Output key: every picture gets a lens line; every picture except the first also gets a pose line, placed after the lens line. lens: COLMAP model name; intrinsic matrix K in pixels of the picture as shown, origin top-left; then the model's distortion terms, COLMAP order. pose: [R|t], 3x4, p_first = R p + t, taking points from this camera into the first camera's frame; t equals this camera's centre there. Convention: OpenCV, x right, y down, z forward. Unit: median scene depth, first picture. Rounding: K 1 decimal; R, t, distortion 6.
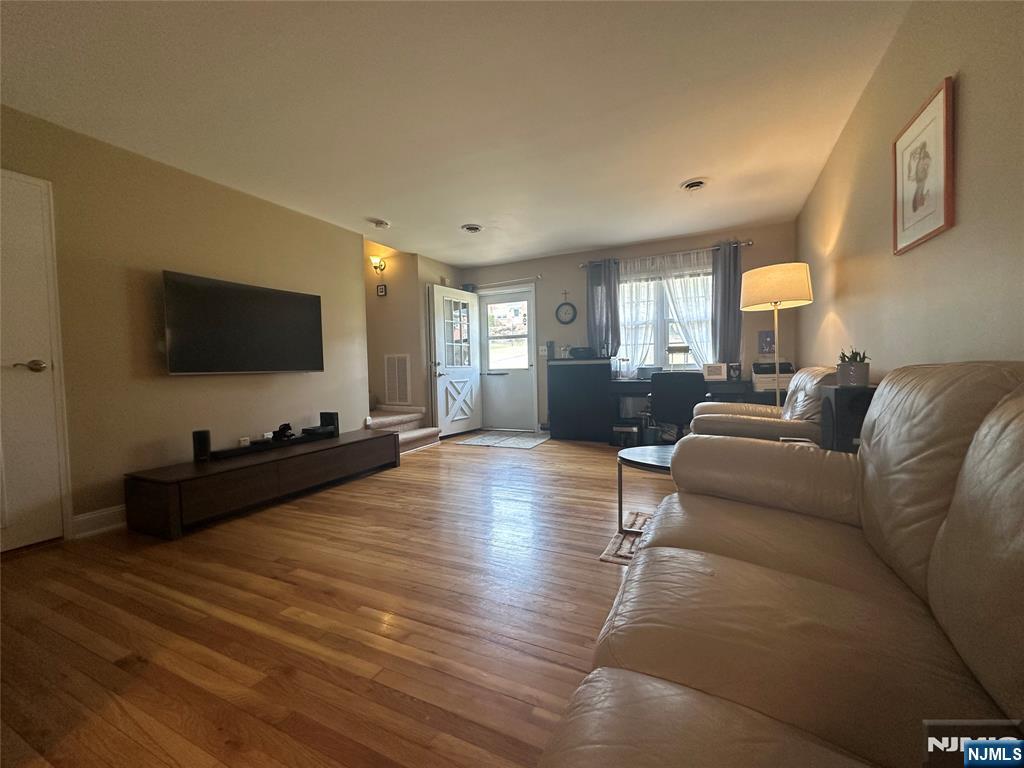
lens RADIAL K [[404.6, 0, 519.7], [0, 404.6, 384.6], [0, 0, 1]] dist [-0.002005, -0.000343]
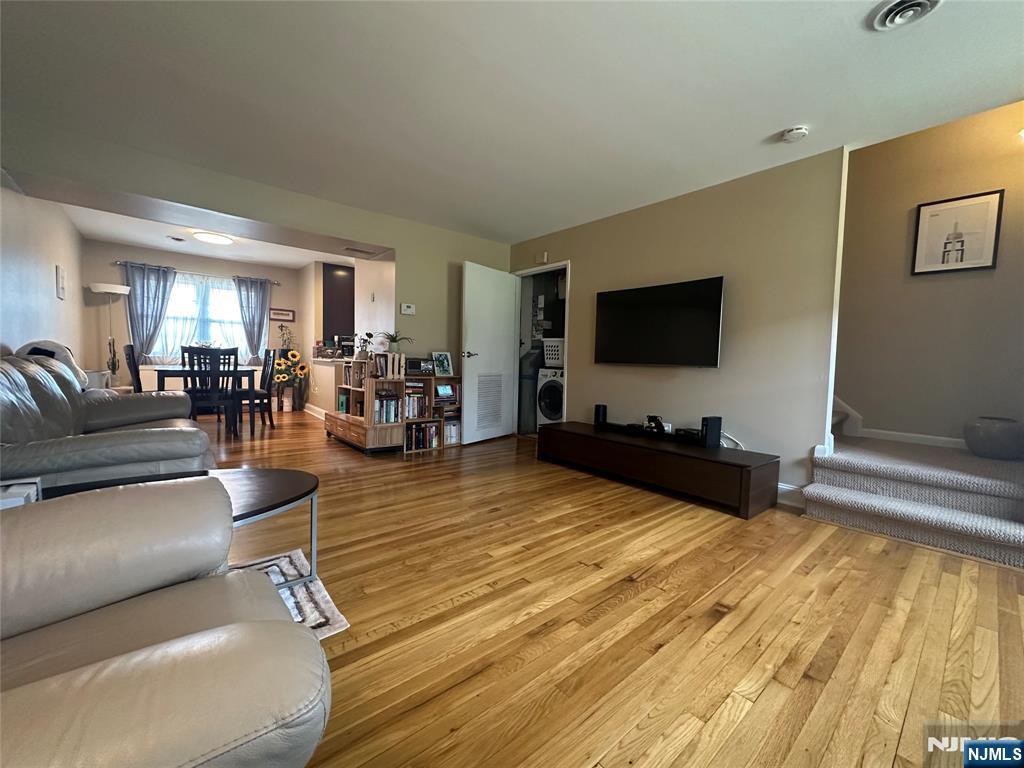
lens RADIAL K [[404.6, 0, 508.2], [0, 404.6, 383.9], [0, 0, 1]] dist [-0.002005, -0.000343]
pose [[-0.412759, 0.064506, -0.908553, 0.564361], [-0.050163, 0.994365, 0.093388, -0.069369], [0.909458, 0.084122, -0.407197, 1.188958]]
